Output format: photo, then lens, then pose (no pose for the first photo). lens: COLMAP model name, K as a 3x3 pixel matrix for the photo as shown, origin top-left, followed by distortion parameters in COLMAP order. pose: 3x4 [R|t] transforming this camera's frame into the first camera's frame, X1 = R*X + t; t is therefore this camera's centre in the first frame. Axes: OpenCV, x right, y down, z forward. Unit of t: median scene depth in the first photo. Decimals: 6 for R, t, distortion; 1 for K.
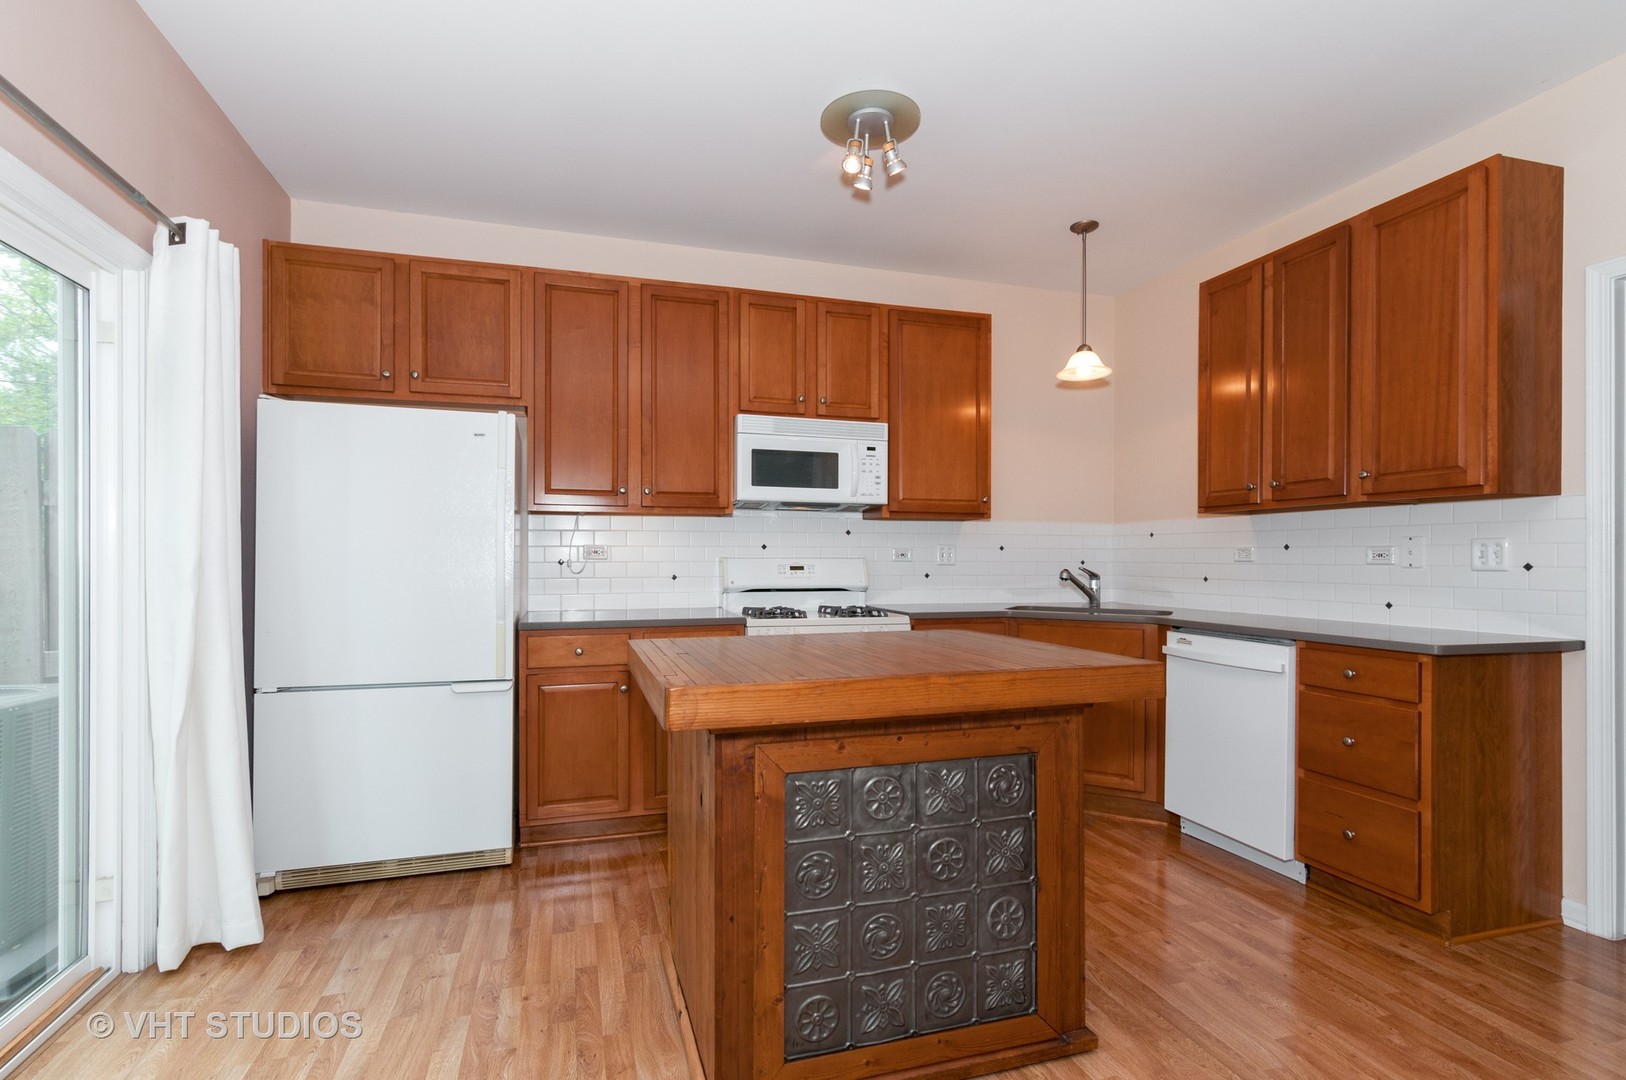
lens RADIAL K [[786.2, 0, 809.8], [0, 786.2, 557.8], [0, 0, 1]] dist [0.002311, 0.000674]
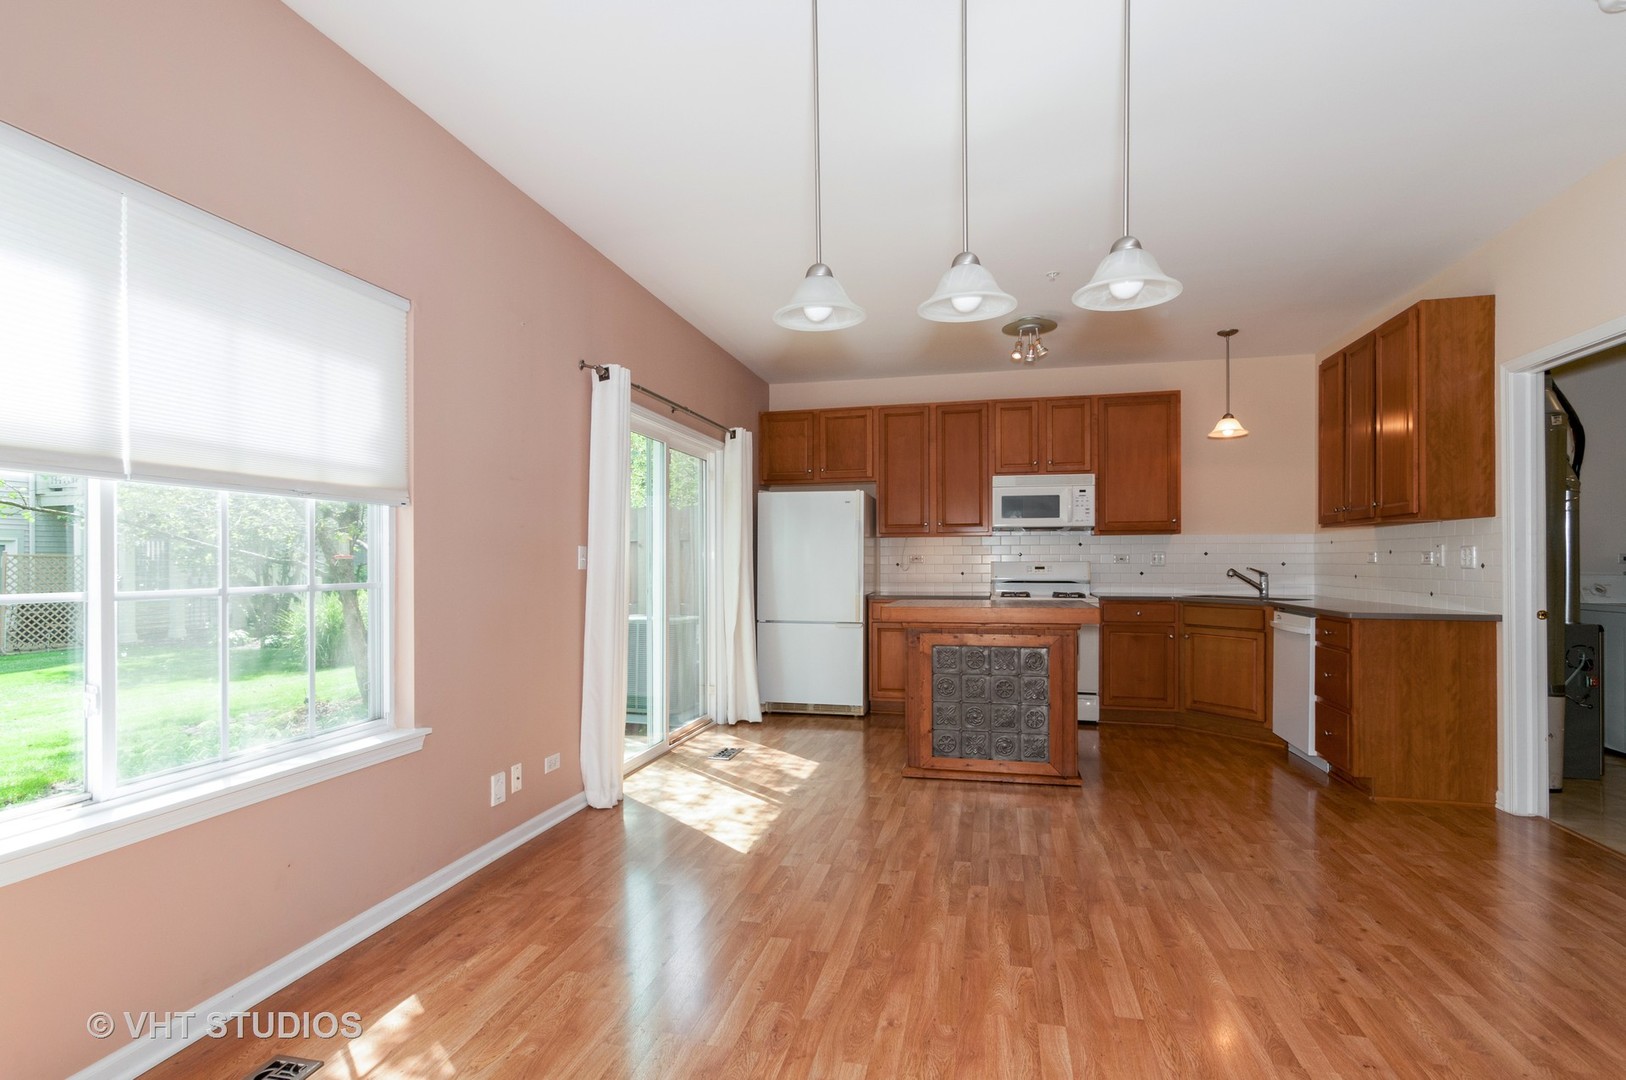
lens RADIAL K [[786.2, 0, 809.8], [0, 786.2, 557.8], [0, 0, 1]] dist [0.002311, 0.000674]
pose [[0.864173, -0.006382, -0.503154, 0.421731], [0.003691, 0.999973, -0.006343, 0.001124], [0.503181, 0.003624, 0.864173, -0.657662]]
